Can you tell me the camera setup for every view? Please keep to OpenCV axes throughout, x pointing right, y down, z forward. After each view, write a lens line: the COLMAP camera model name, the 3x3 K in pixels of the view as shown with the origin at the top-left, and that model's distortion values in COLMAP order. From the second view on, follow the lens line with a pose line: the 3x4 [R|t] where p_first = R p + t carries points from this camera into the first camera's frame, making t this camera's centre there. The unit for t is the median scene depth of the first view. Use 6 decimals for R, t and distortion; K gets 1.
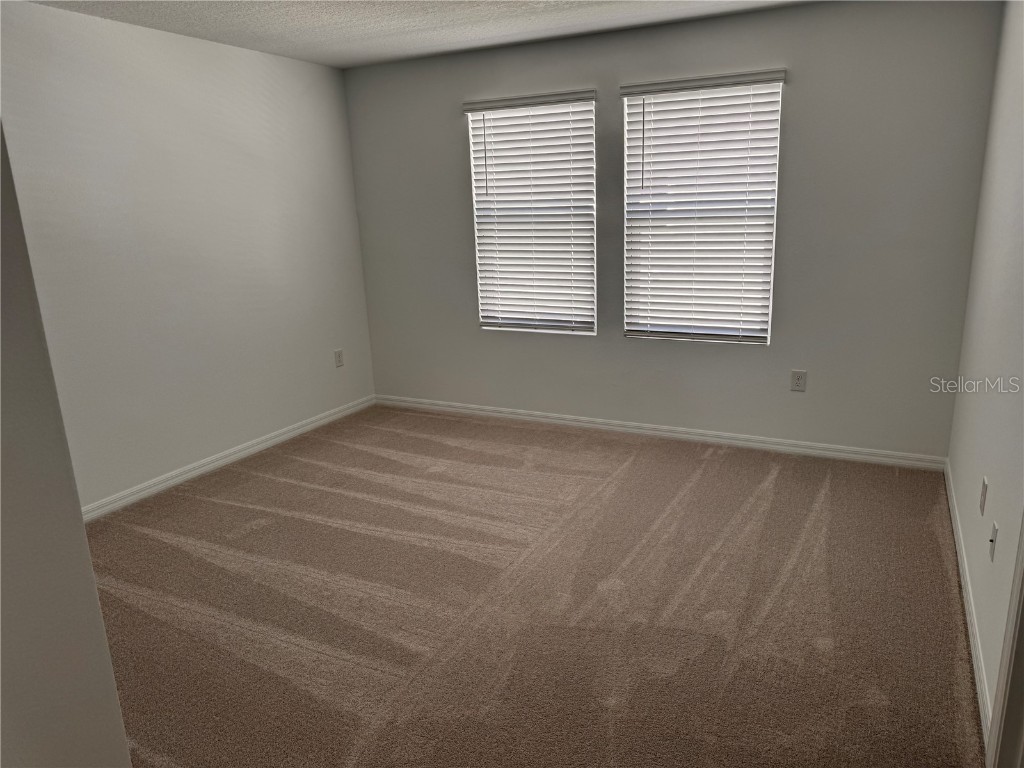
lens RADIAL K [[726.2, 0, 512.0], [0, 726.2, 384.0], [0, 0, 1]] dist [0.202096, -0.253925]
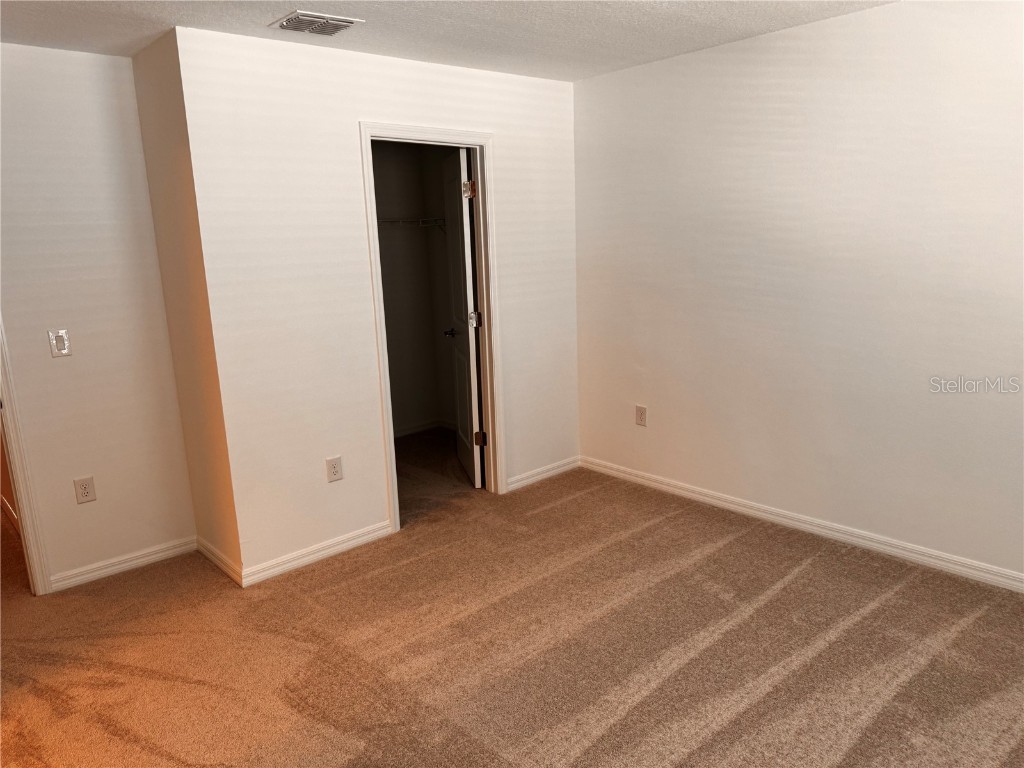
lens RADIAL K [[726.2, 0, 512.0], [0, 726.2, 384.0], [0, 0, 1]] dist [0.202096, -0.253925]
pose [[-0.339379, 0.241164, -0.909209, 0.448947], [-0.178629, 0.932465, 0.314009, -0.253014], [0.923533, 0.268979, -0.273380, 0.881520]]
